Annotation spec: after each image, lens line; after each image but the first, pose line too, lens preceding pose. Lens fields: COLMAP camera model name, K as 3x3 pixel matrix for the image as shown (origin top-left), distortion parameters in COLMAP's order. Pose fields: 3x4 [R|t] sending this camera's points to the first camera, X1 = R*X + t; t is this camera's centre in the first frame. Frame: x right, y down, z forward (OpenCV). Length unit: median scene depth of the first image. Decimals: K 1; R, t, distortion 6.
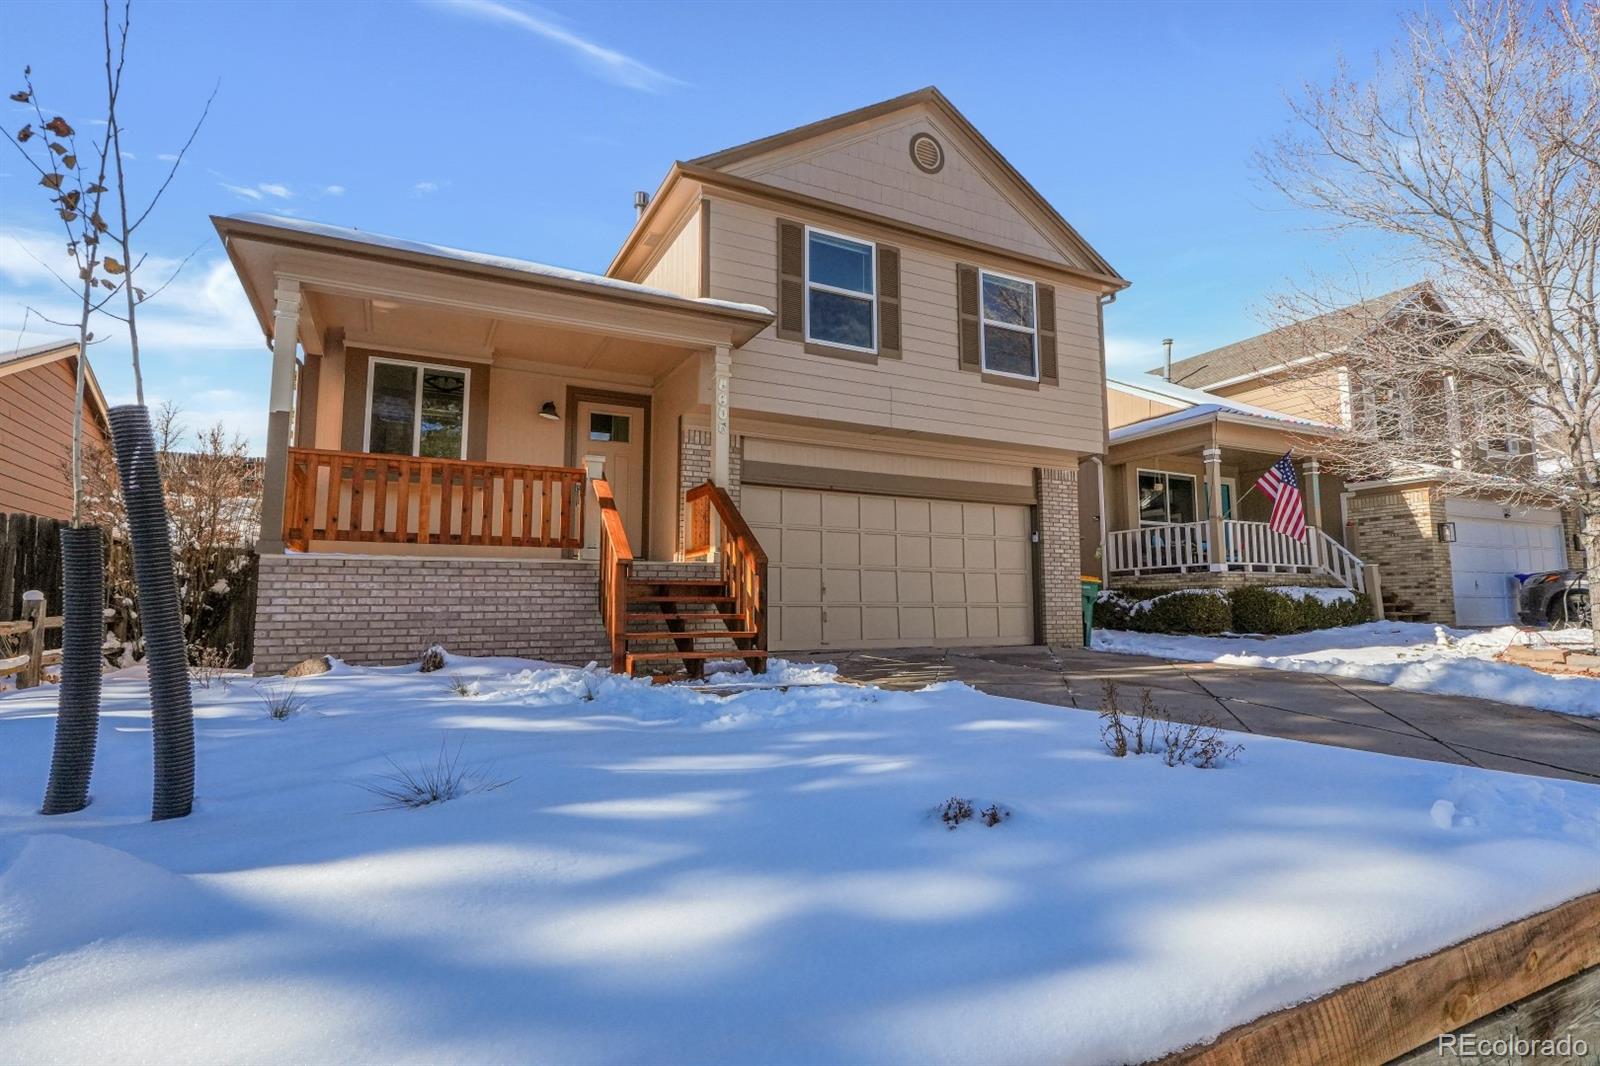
lens RADIAL K [[800.7, 0, 800.7], [0, 800.7, 525.9], [0, 0, 1]] dist [-0.004907, -0.000725]
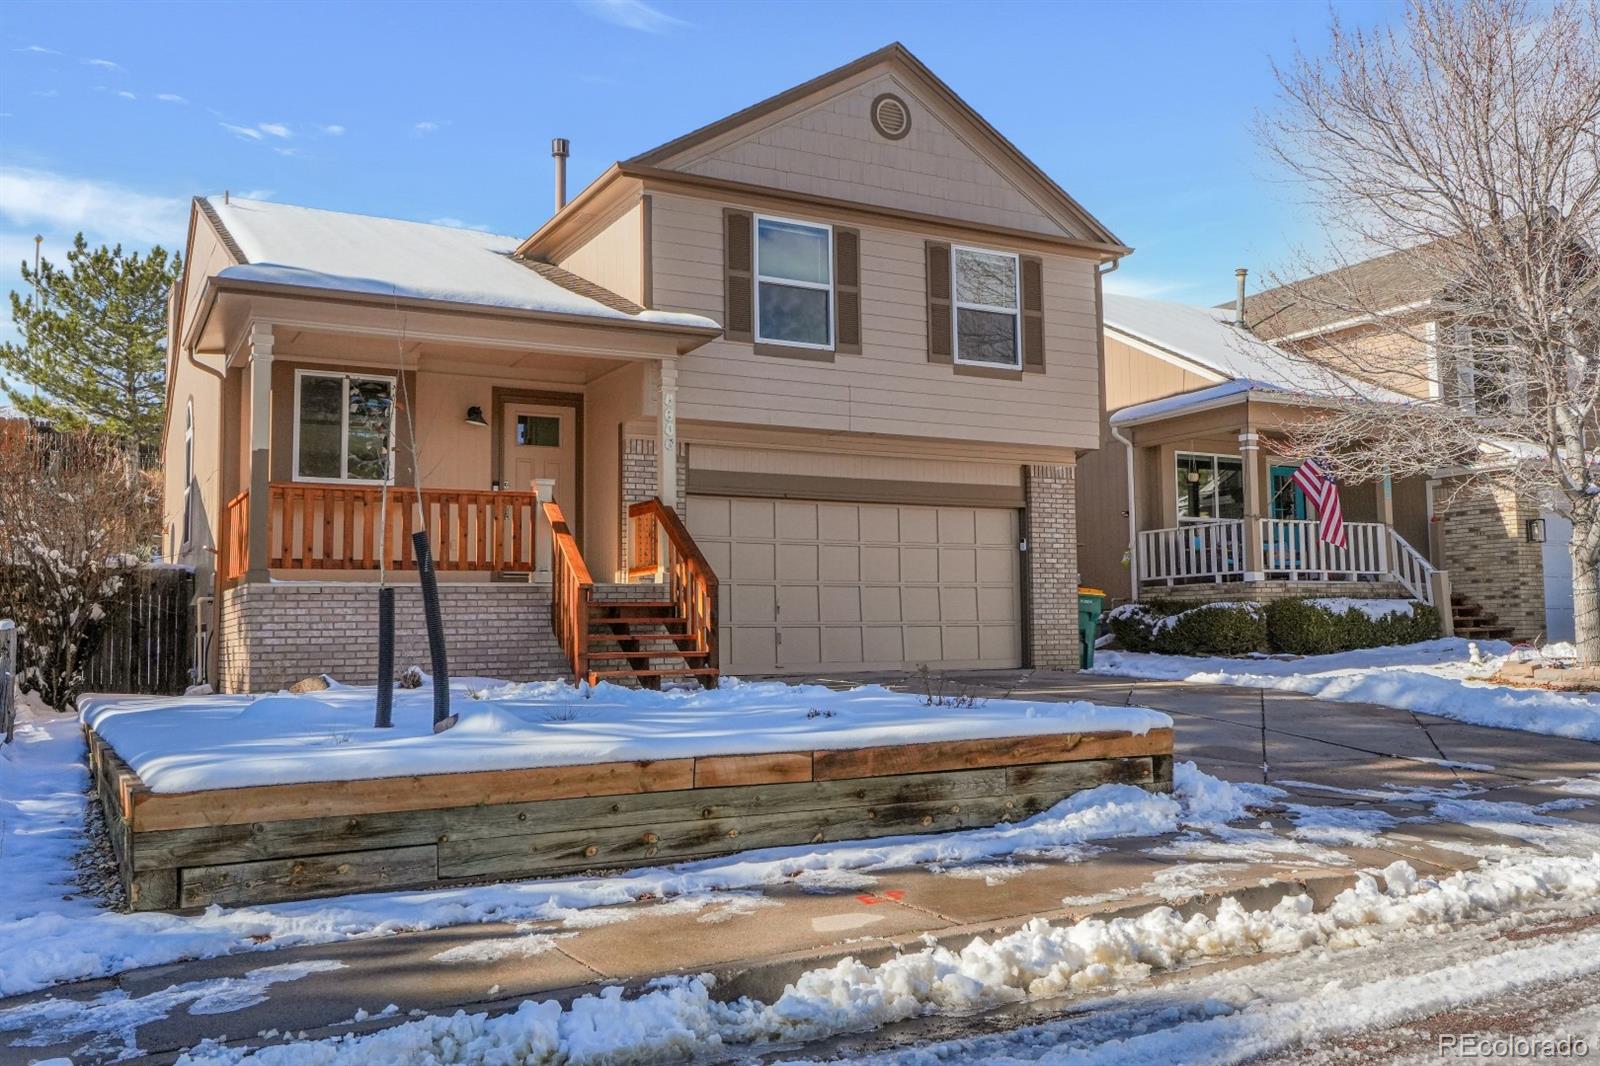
lens RADIAL K [[1418.6, 0, 800.9], [0, 1418.6, 534.6], [0, 0, 1]] dist [0.003037, 0.003833]
pose [[0.999582, -0.008586, 0.027590, 0.010876], [0.007678, 0.999430, 0.032860, -0.056107], [-0.027856, -0.032635, 0.999079, -0.599326]]
